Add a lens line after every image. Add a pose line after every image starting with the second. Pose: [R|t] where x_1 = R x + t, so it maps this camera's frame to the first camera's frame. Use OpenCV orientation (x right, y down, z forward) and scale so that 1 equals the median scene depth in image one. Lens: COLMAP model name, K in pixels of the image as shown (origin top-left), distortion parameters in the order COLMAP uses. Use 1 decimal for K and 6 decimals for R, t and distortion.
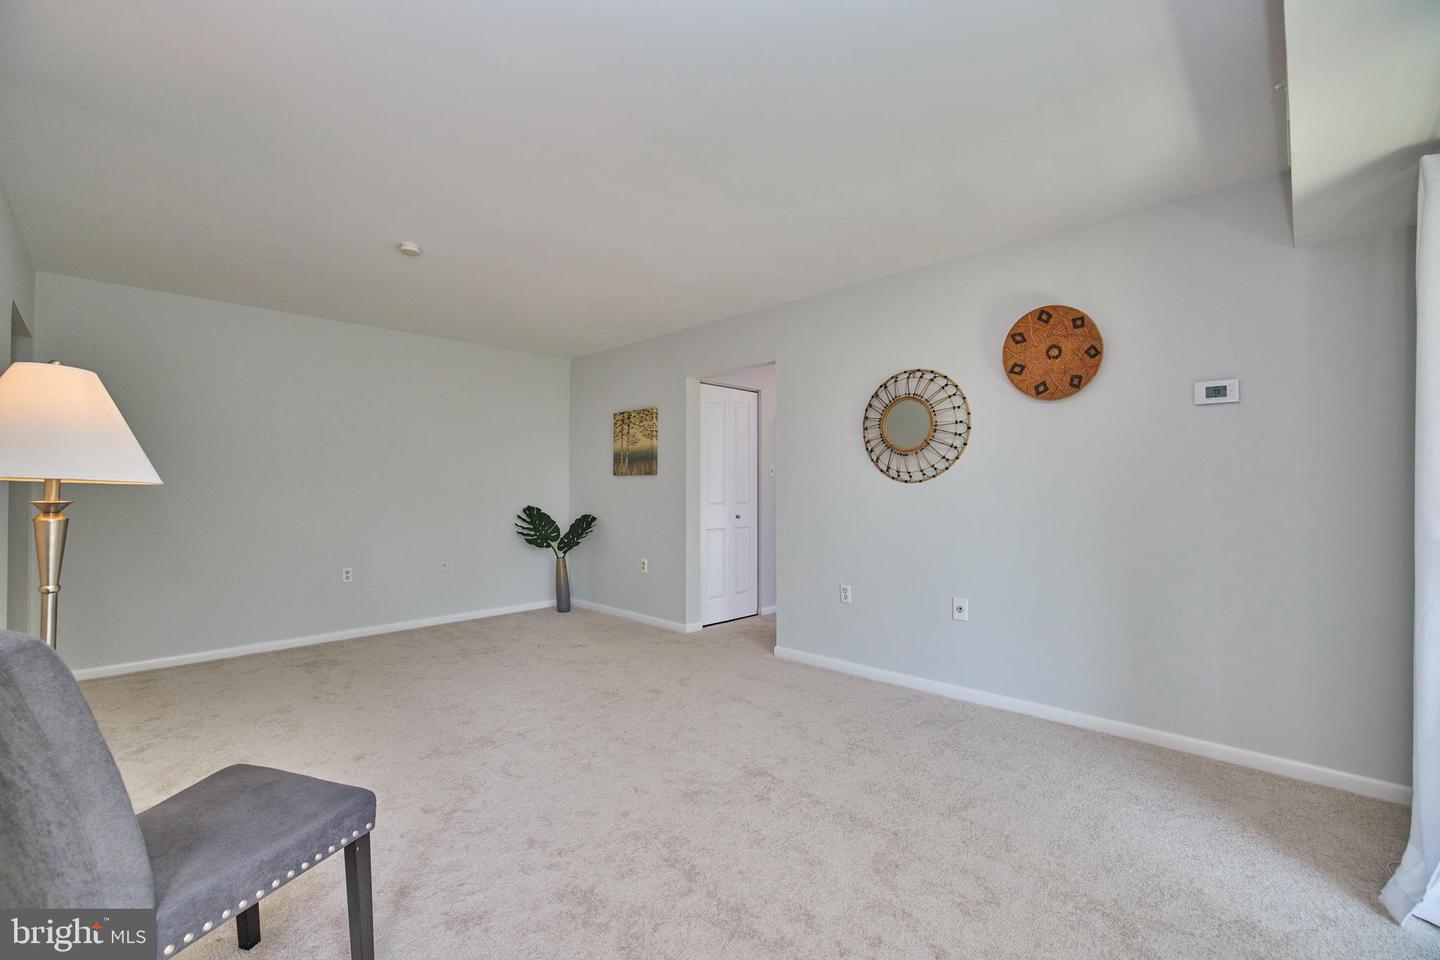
lens RADIAL K [[620.8, 0, 710.8], [0, 620.8, 476.5], [0, 0, 1]] dist [-0.026950, 0.006248]
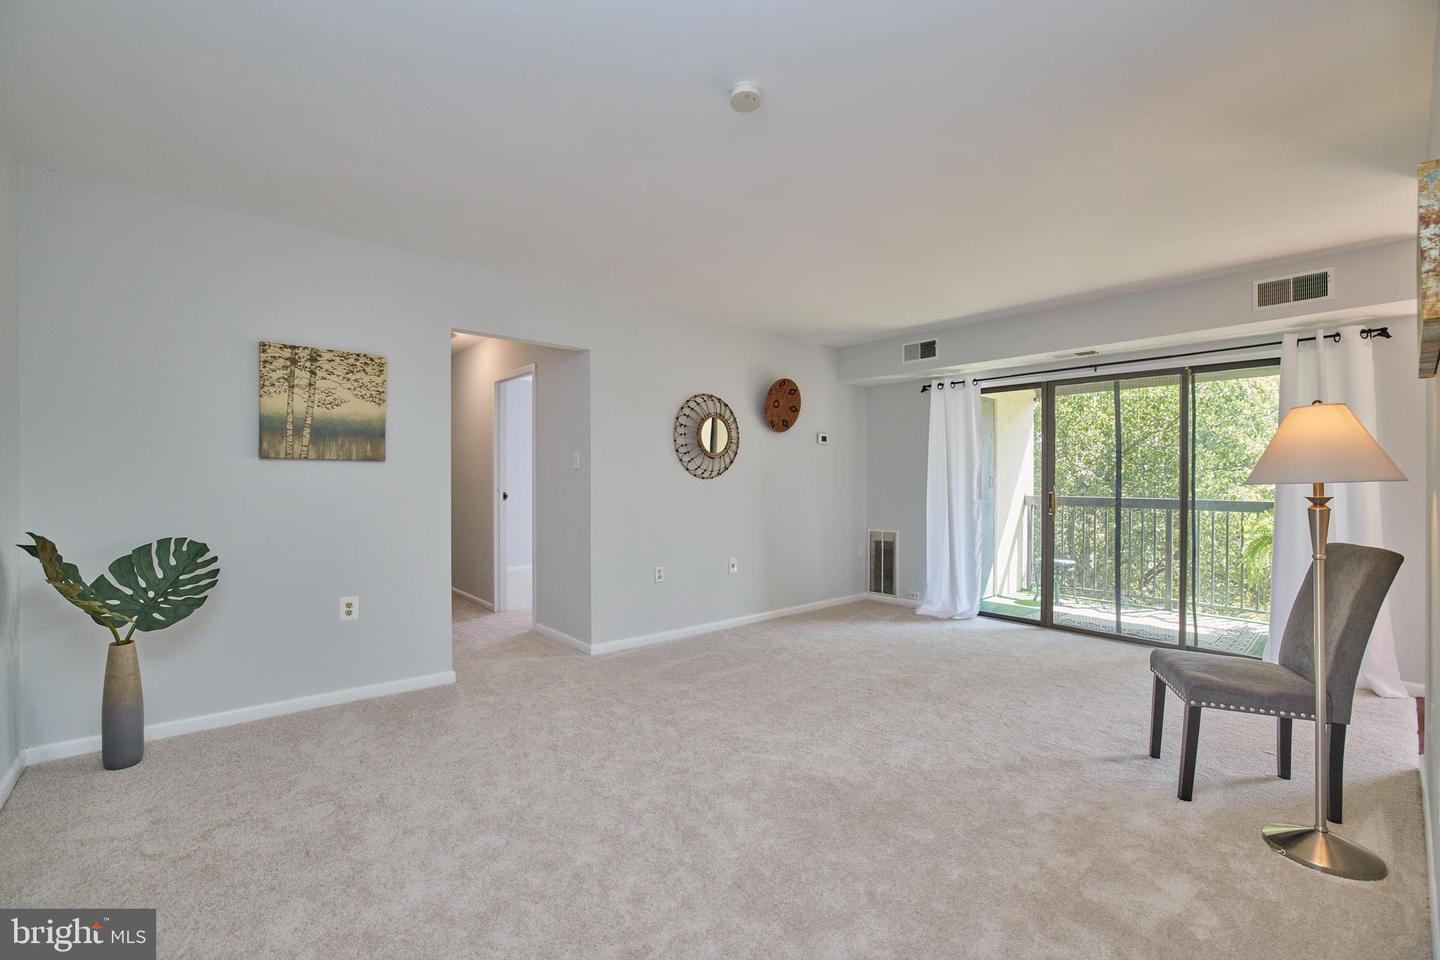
lens RADIAL K [[620.8, 0, 710.8], [0, 620.8, 476.5], [0, 0, 1]] dist [-0.026950, 0.006248]
pose [[0.075919, 0.008039, 0.997082, -0.943102], [-0.022453, 0.999728, -0.006351, 0.012208], [-0.996861, -0.021905, 0.076078, 0.834014]]
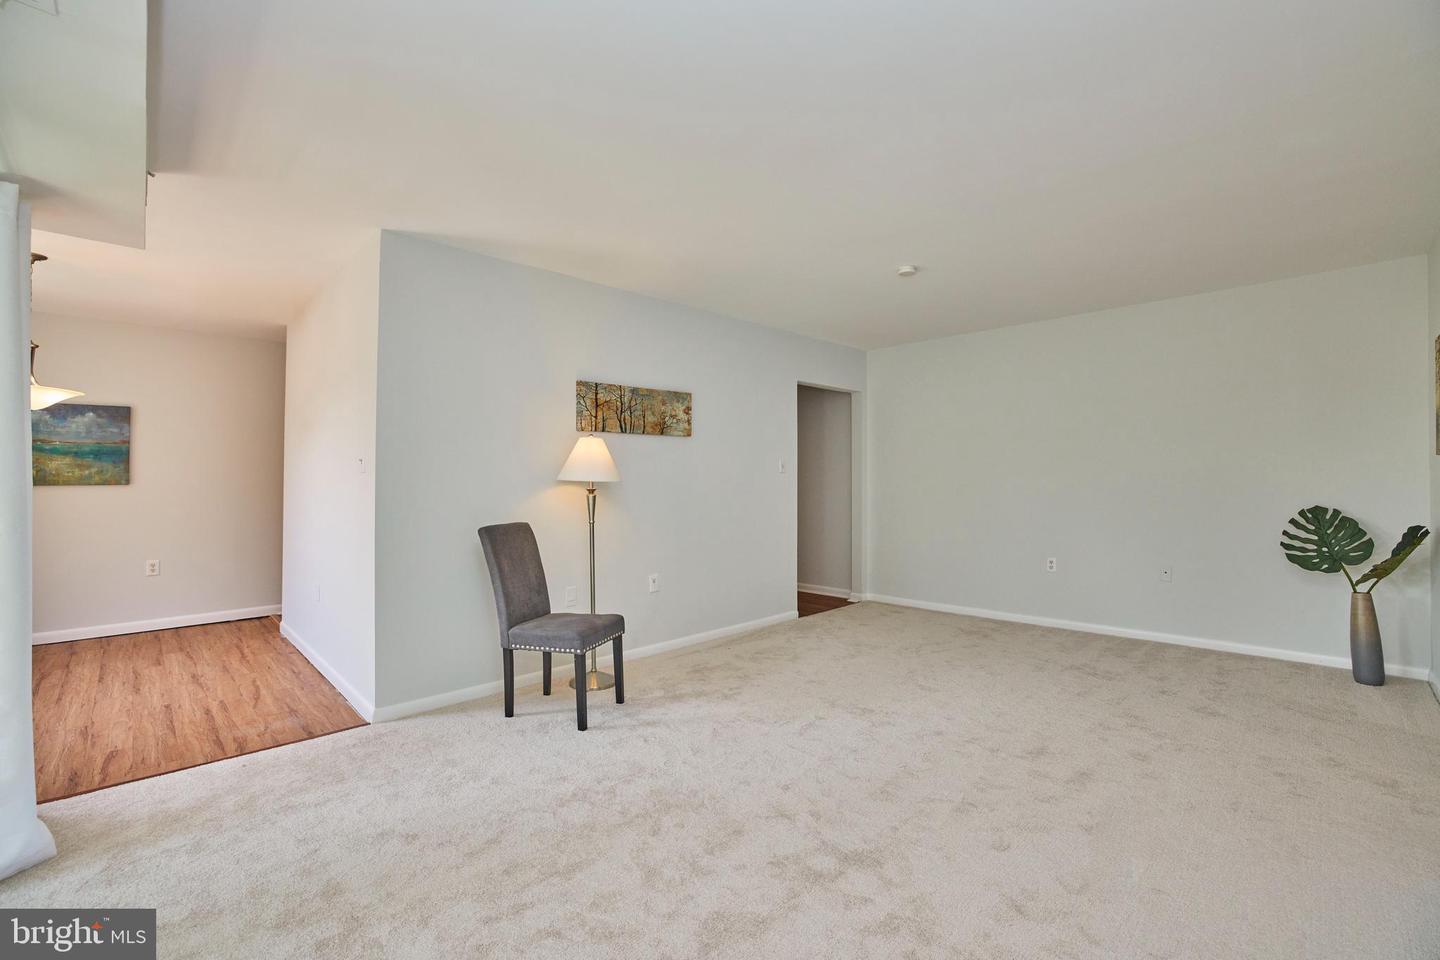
lens RADIAL K [[614.0, 0, 713.2], [0, 614.0, 474.5], [0, 0, 1]] dist [-0.048241, 0.016278]
pose [[-0.020971, -0.009577, -0.999734, 0.532140], [0.024426, 0.999651, -0.010088, 0.006795], [0.999482, -0.024631, -0.020730, 0.556486]]
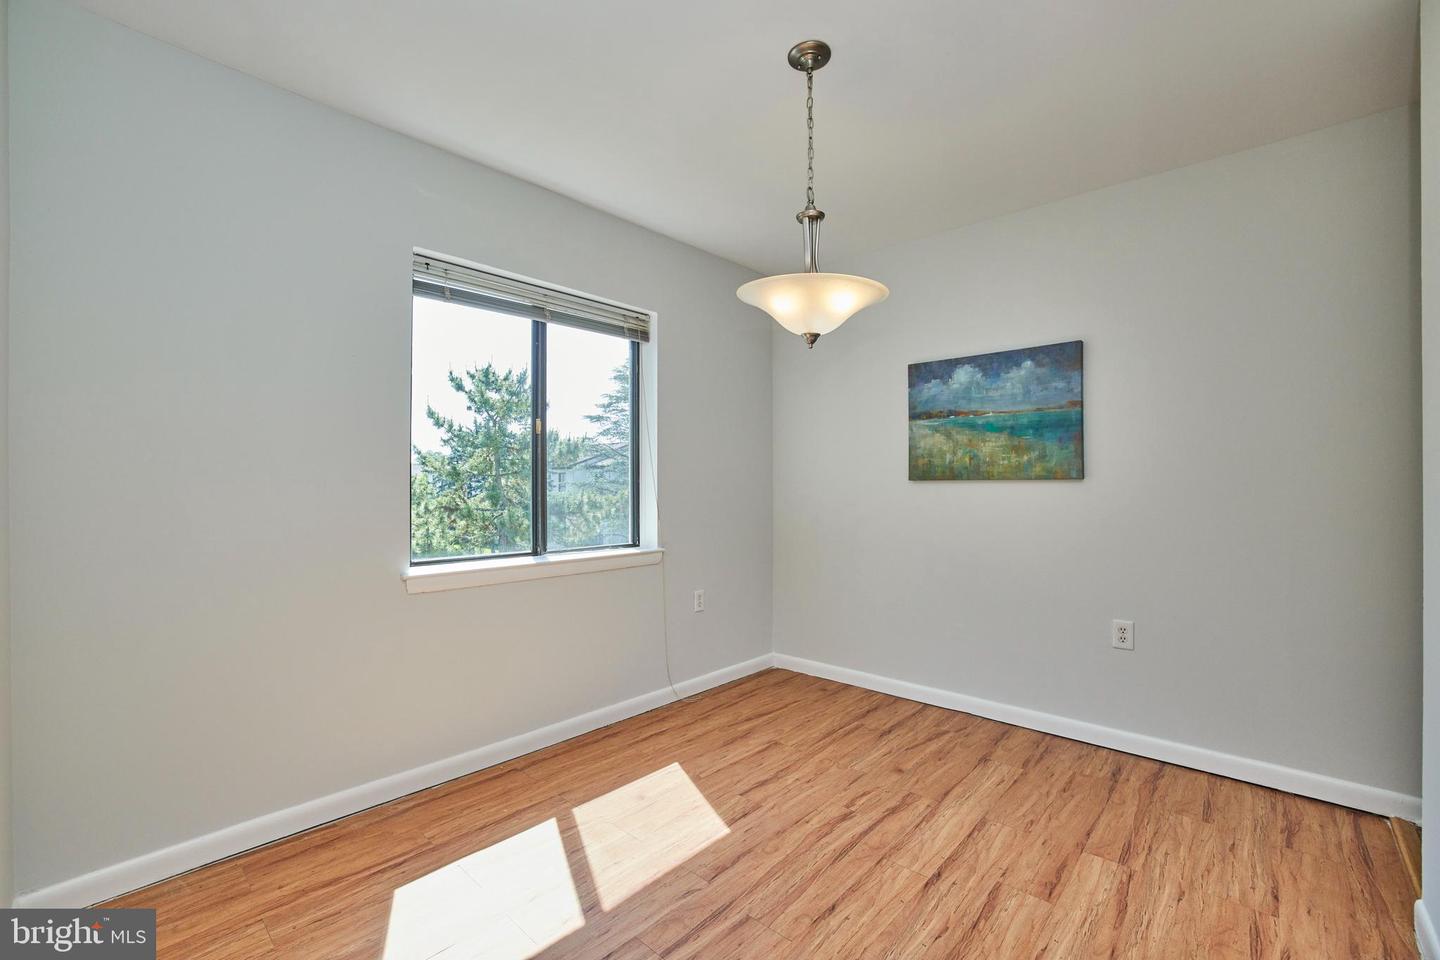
lens RADIAL K [[614.0, 0, 713.2], [0, 614.0, 474.5], [0, 0, 1]] dist [-0.048241, 0.016278]
pose [[-0.999571, -0.002714, -0.029177, -0.202752], [-0.001714, 0.999412, -0.034243, 0.005548], [0.029253, -0.034178, -0.998988, 0.026308]]
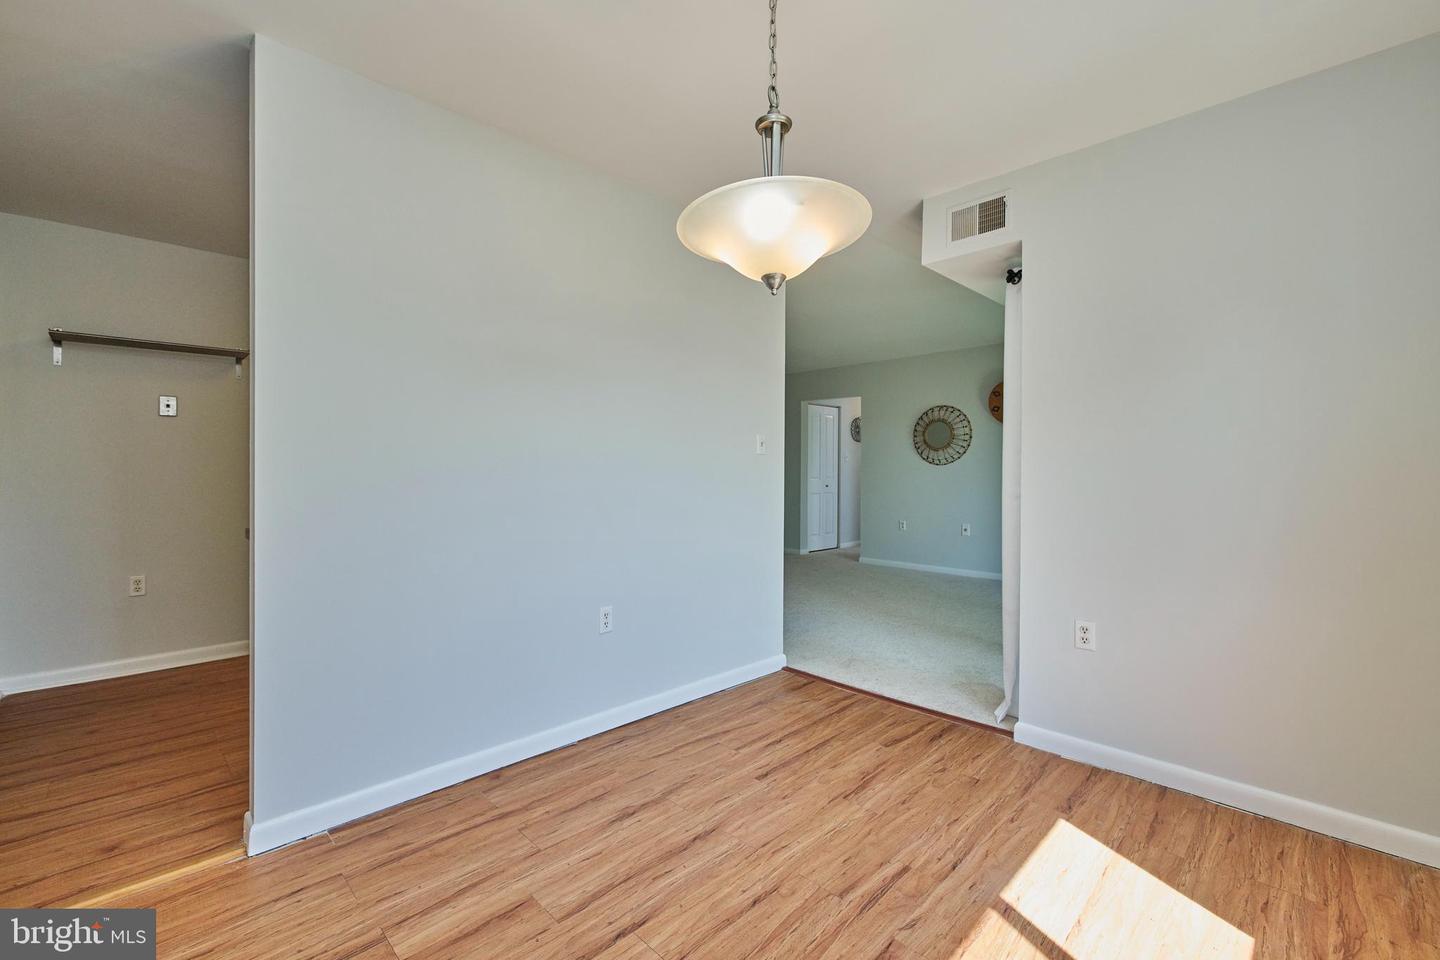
lens RADIAL K [[608.5, 0, 718.1], [0, 608.5, 468.1], [0, 0, 1]] dist [0.000851, -0.000142]
pose [[0.999962, 0.002616, -0.008322, -0.323685], [-0.002472, 0.999846, 0.017359, -0.011361], [0.008366, -0.017337, 0.999815, -0.824247]]
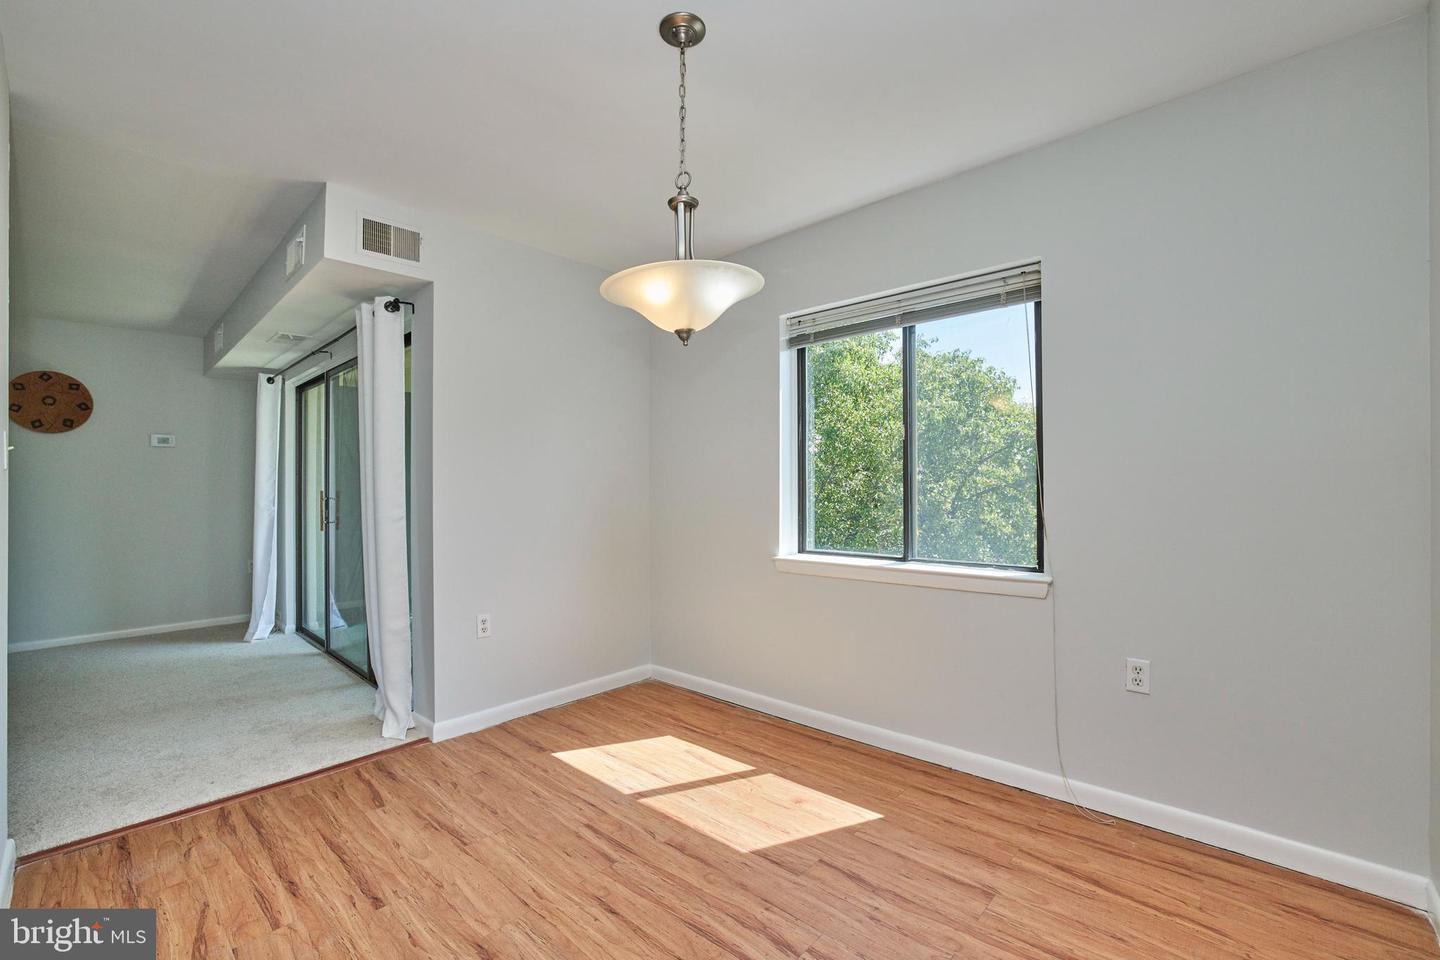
lens RADIAL K [[614.0, 0, 713.2], [0, 614.0, 474.5], [0, 0, 1]] dist [-0.048241, 0.016278]
pose [[-0.027850, 0.021902, 0.999372, -0.739550], [-0.011297, 0.999689, -0.022224, -0.007238], [-0.999548, -0.011909, -0.027594, -0.462476]]
